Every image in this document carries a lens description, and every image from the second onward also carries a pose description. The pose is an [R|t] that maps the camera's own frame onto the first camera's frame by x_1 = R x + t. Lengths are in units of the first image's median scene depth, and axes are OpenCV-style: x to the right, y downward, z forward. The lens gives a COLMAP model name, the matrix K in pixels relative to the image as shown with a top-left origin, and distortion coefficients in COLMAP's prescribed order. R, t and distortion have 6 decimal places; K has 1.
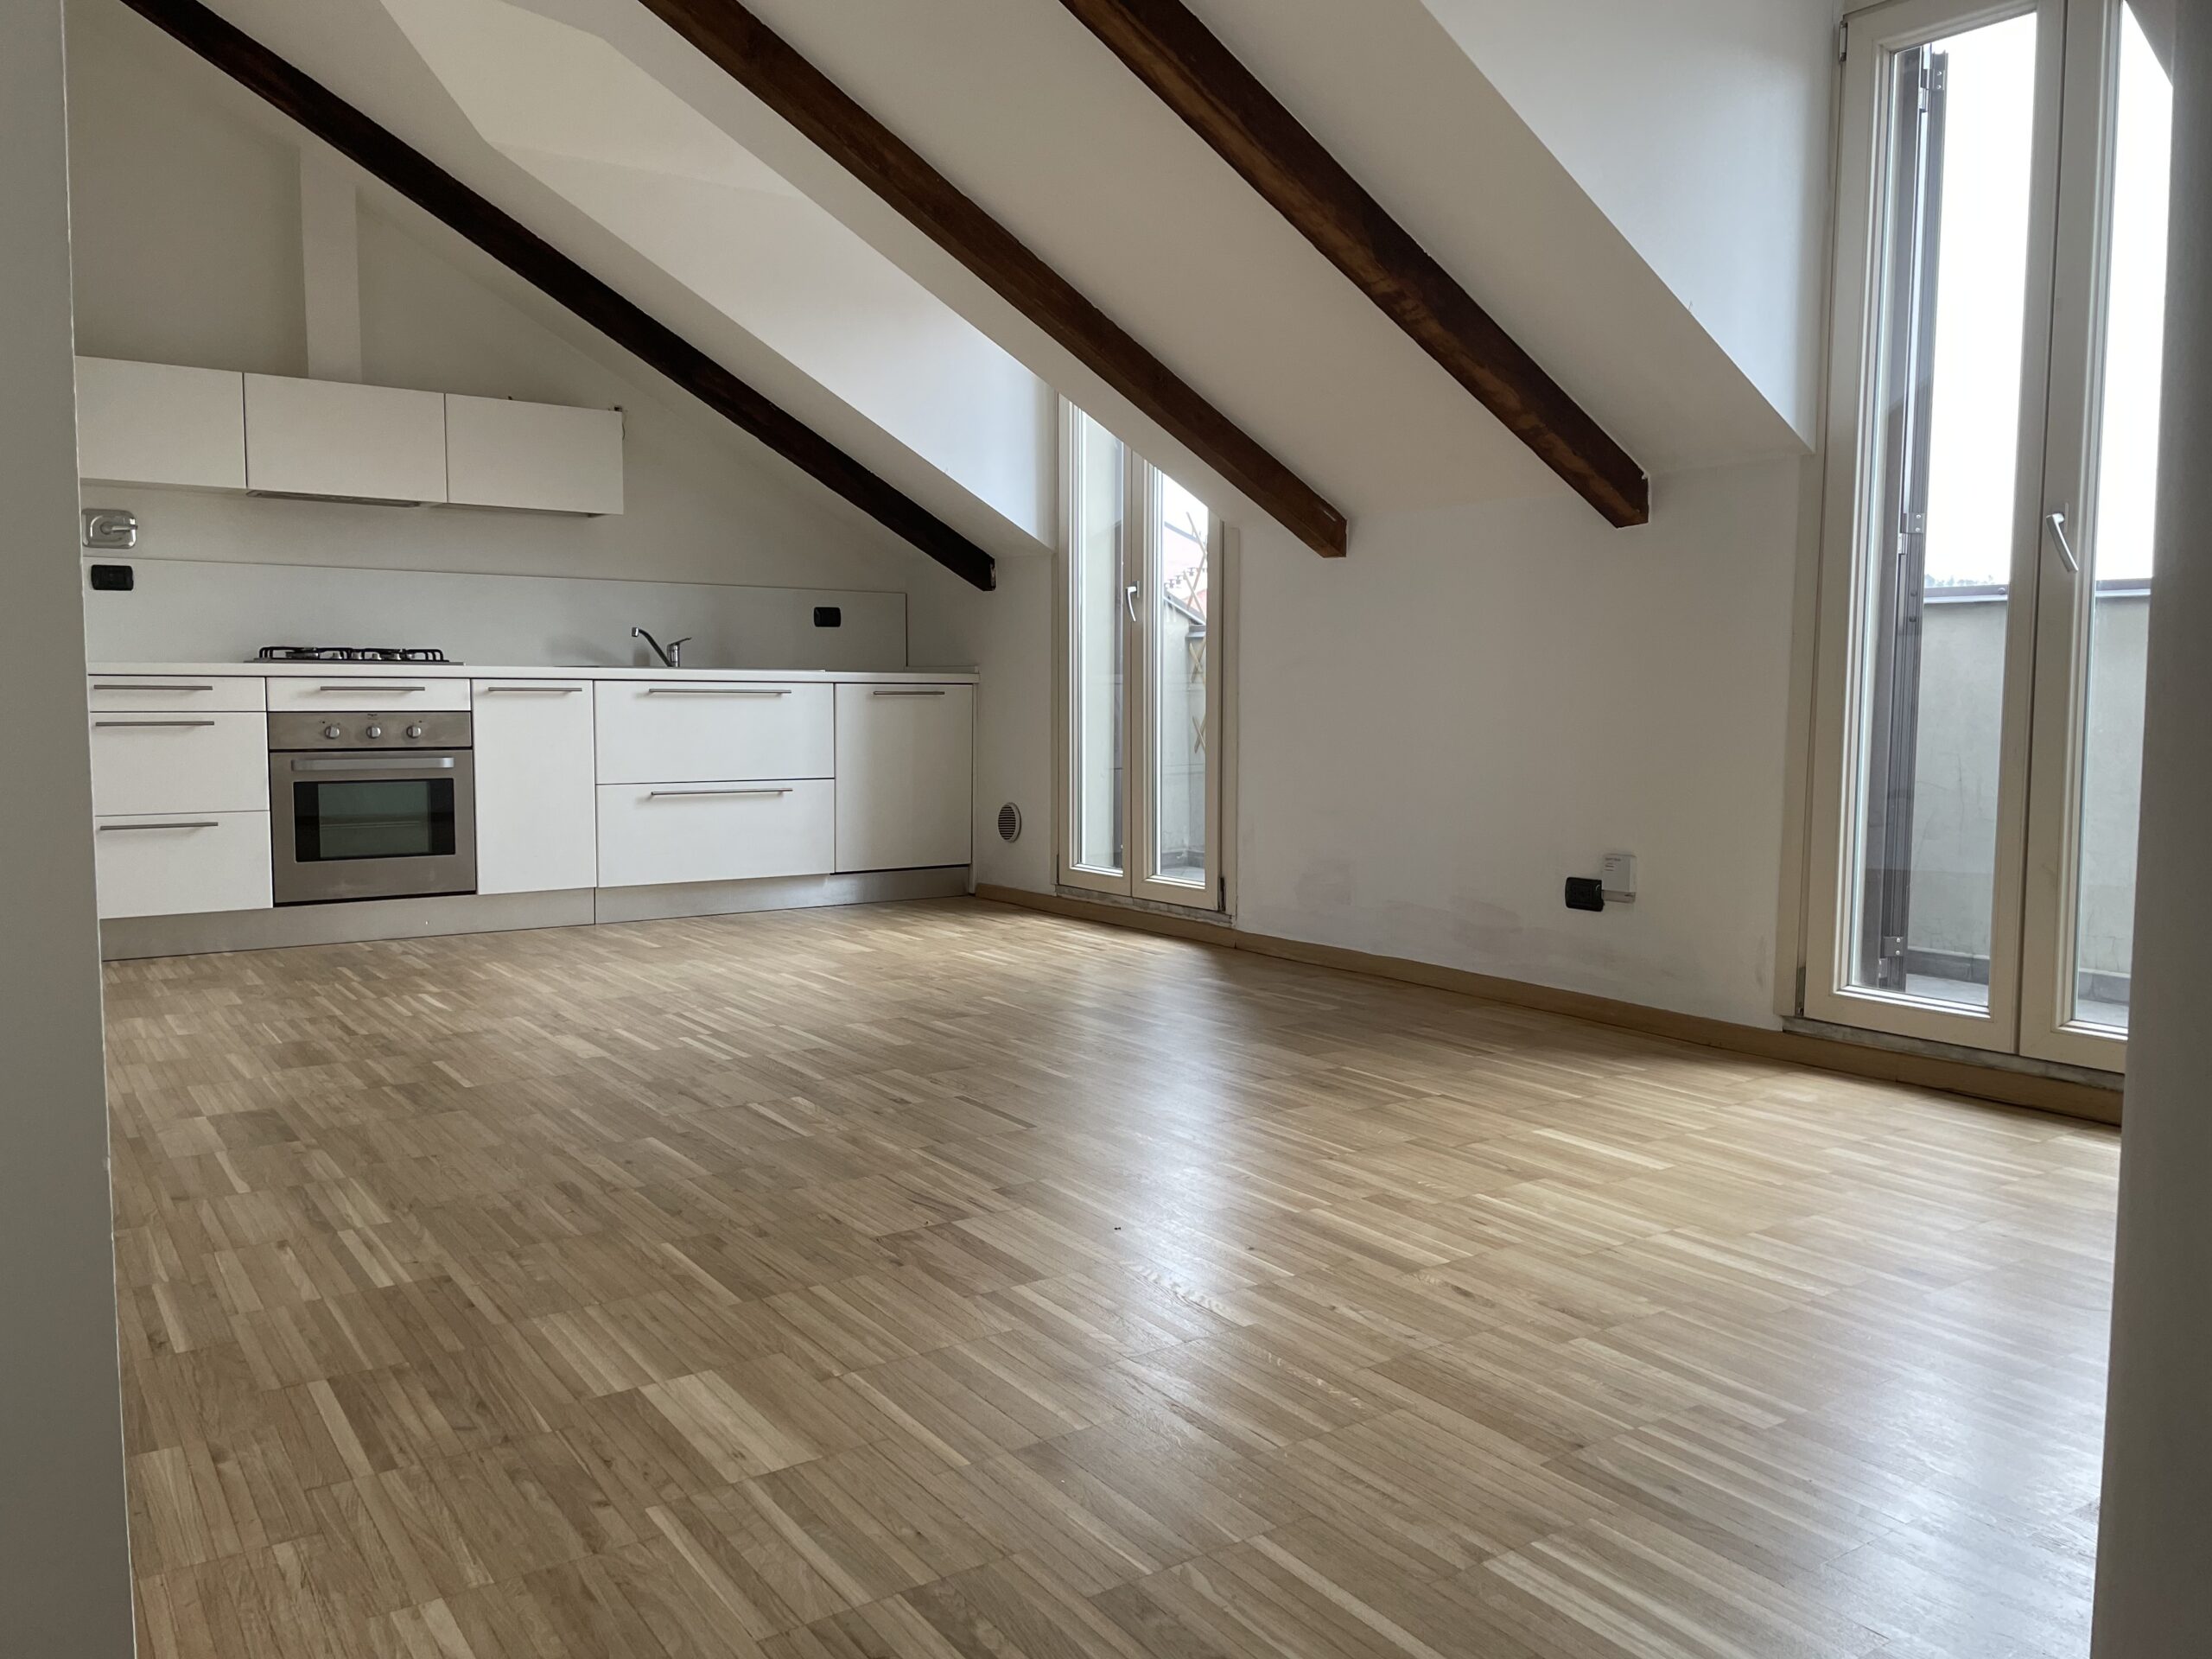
lens RADIAL K [[1667.1, 0, 1107.9], [0, 1667.1, 819.9], [0, 0, 1]] dist [0.084422, -0.106056]
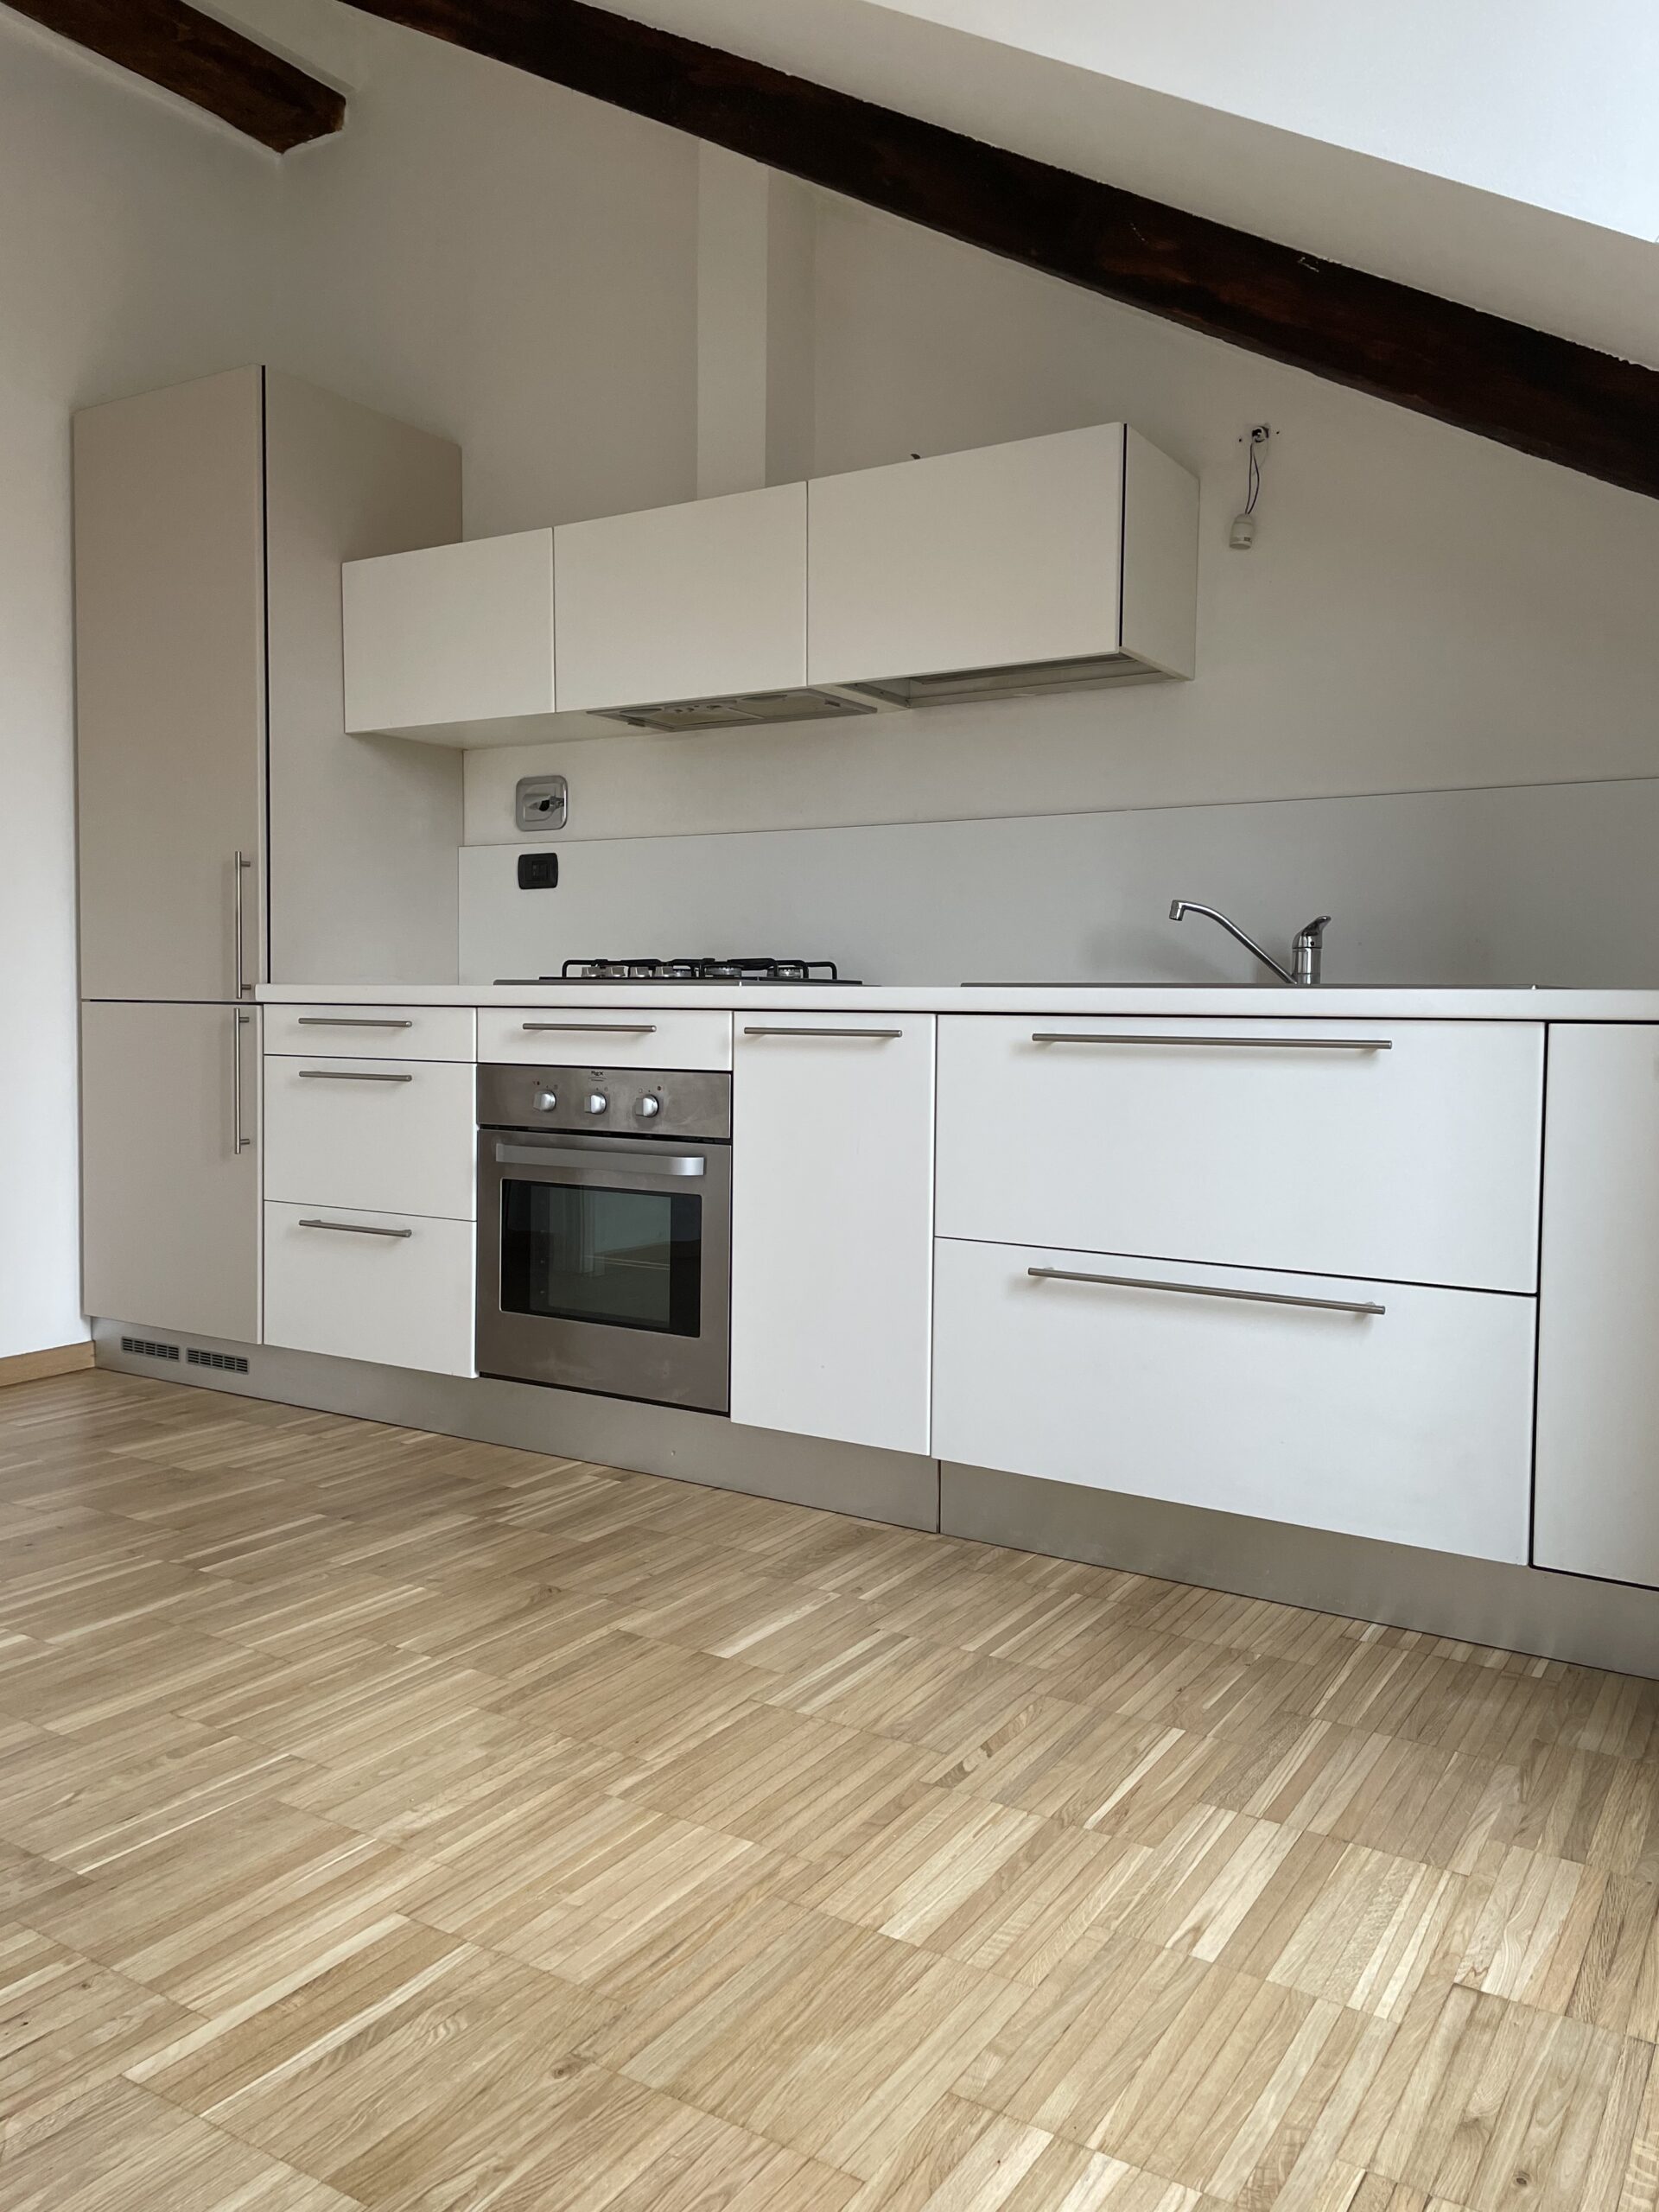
lens RADIAL K [[1667.1, 0, 837.6], [0, 1667.1, 1098.4], [0, 0, 1]] dist [0.084422, -0.106056]
pose [[0.398988, 0.046512, -0.915776, 0.139945], [-0.084209, 0.996351, 0.013916, -0.083936], [0.913081, 0.071564, 0.401449, 1.040737]]
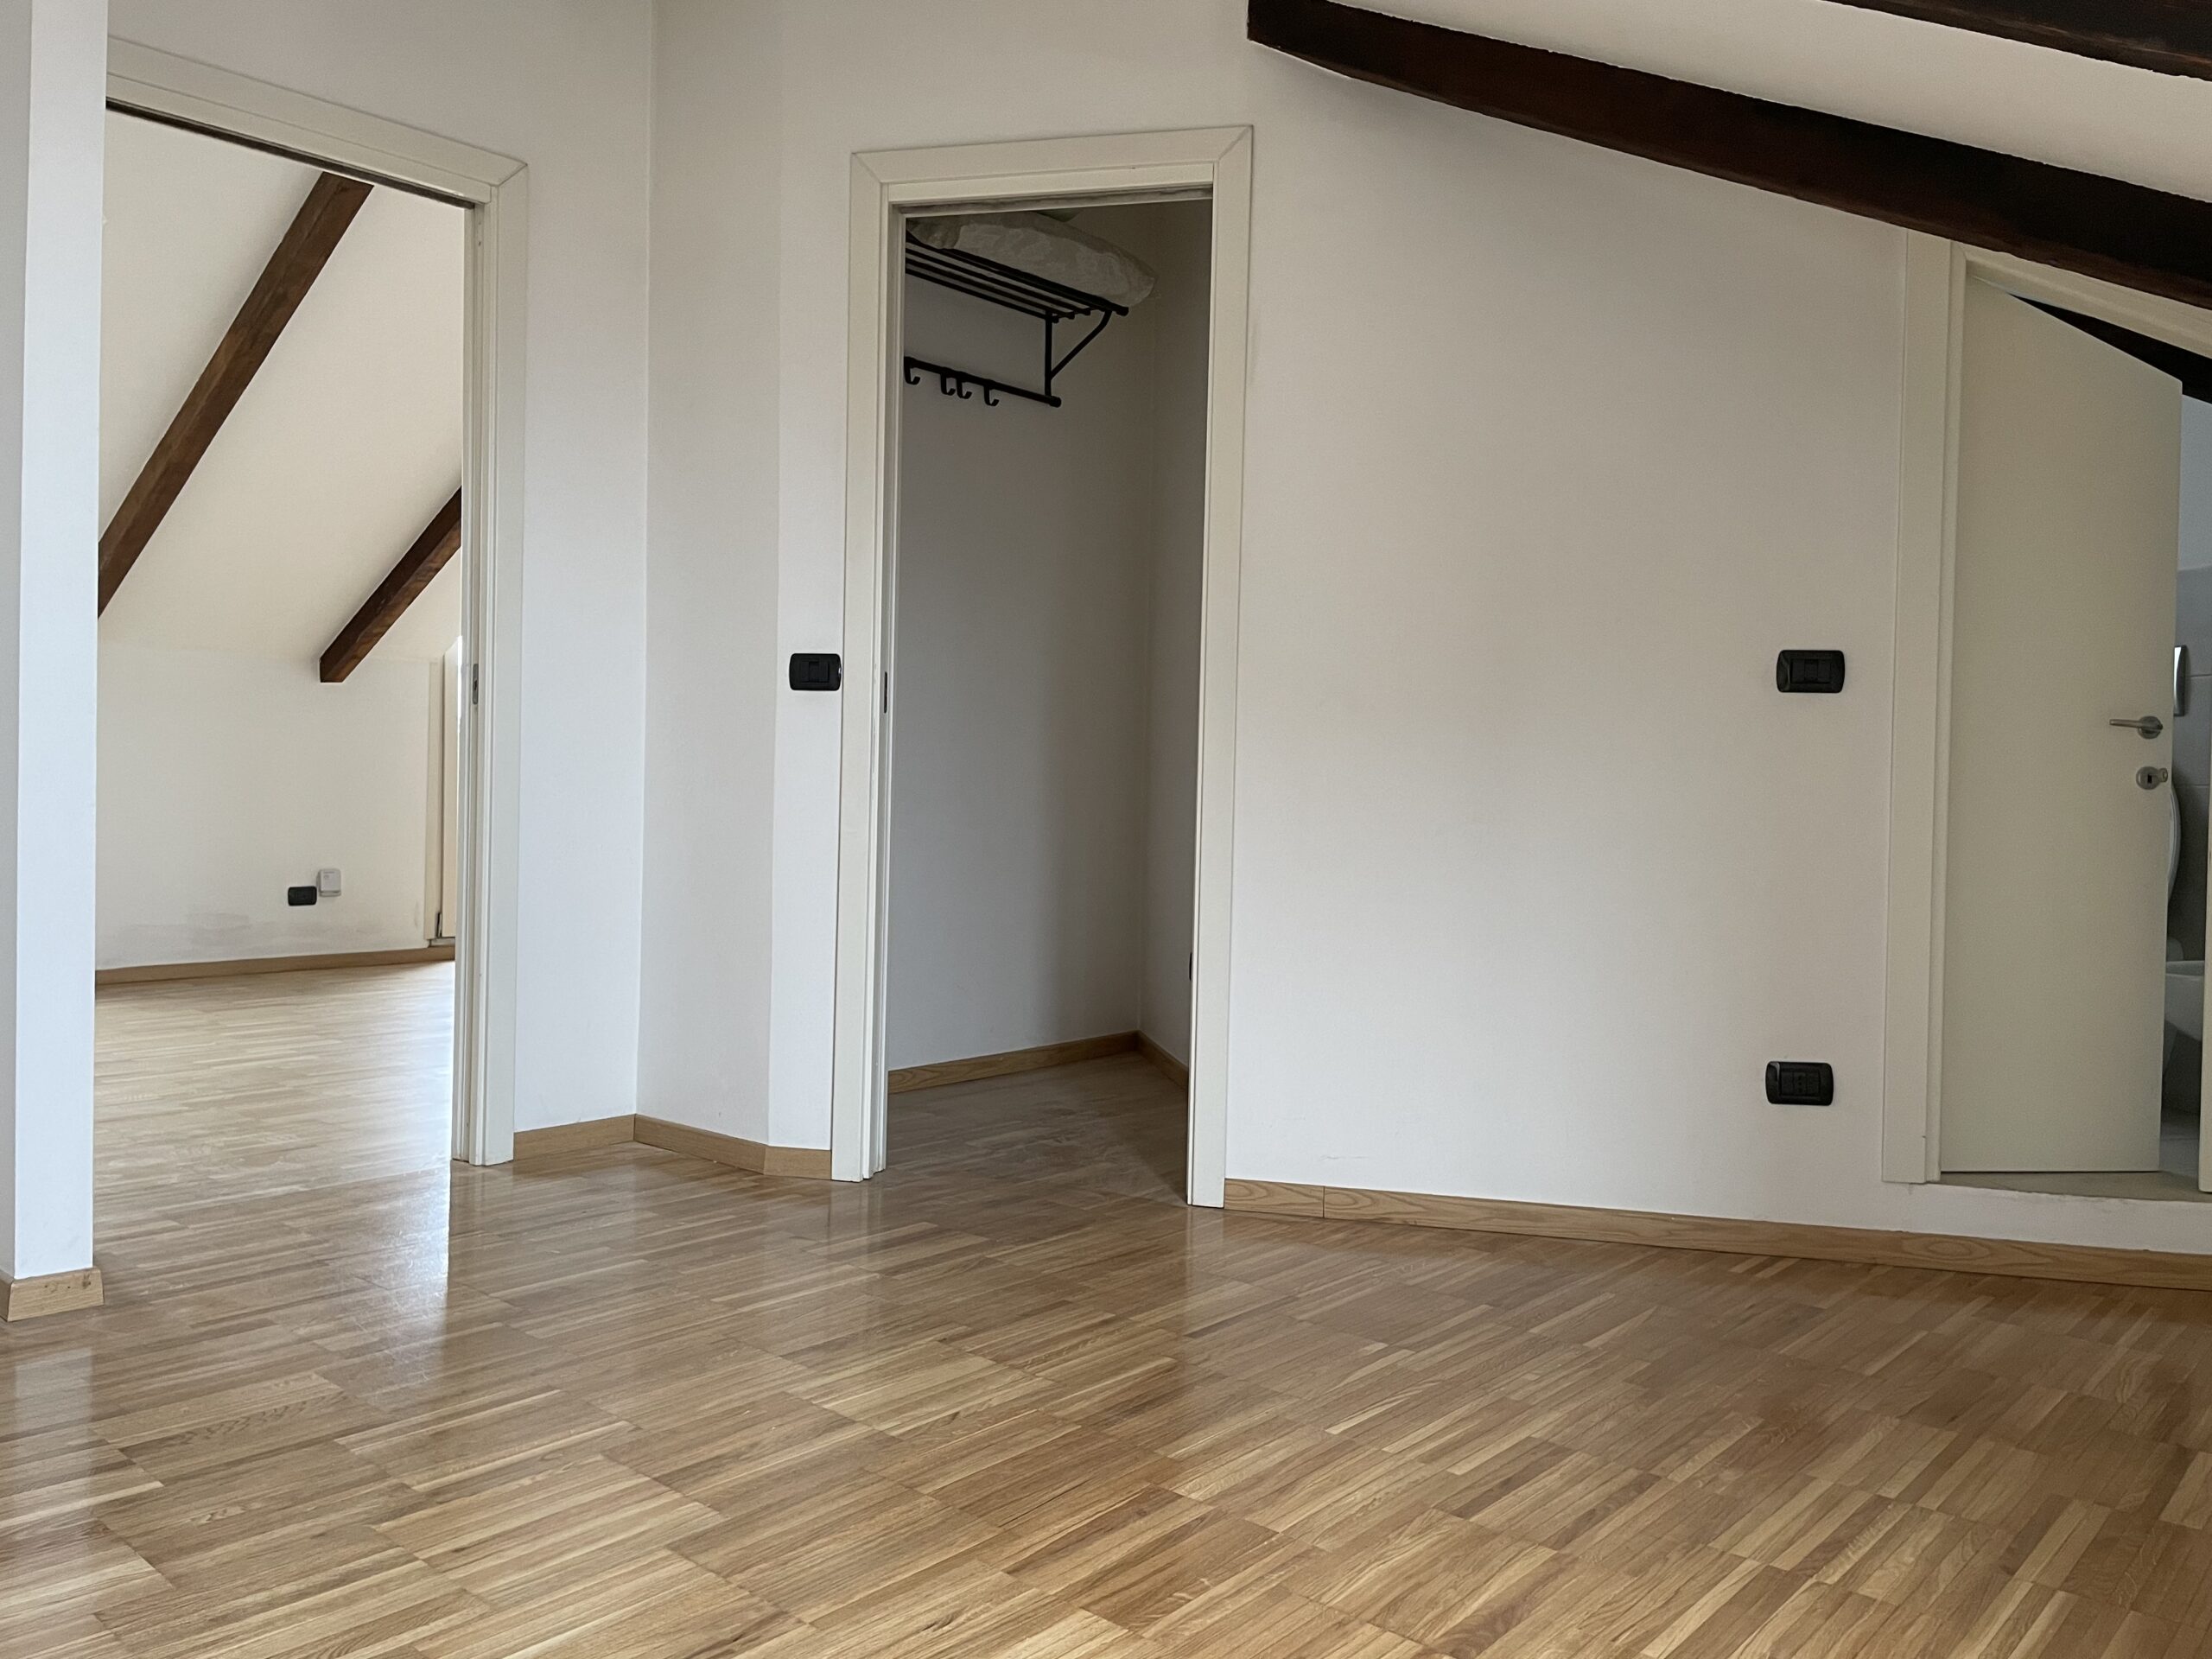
lens RADIAL K [[1667.1, 0, 1106.0], [0, 1667.1, 807.1], [0, 0, 1]] dist [0.084422, -0.106056]
pose [[-0.243670, -0.024820, 0.969540, -1.497345], [0.056036, 0.997642, 0.039623, -0.064118], [-0.968238, 0.063984, -0.241705, 0.608691]]
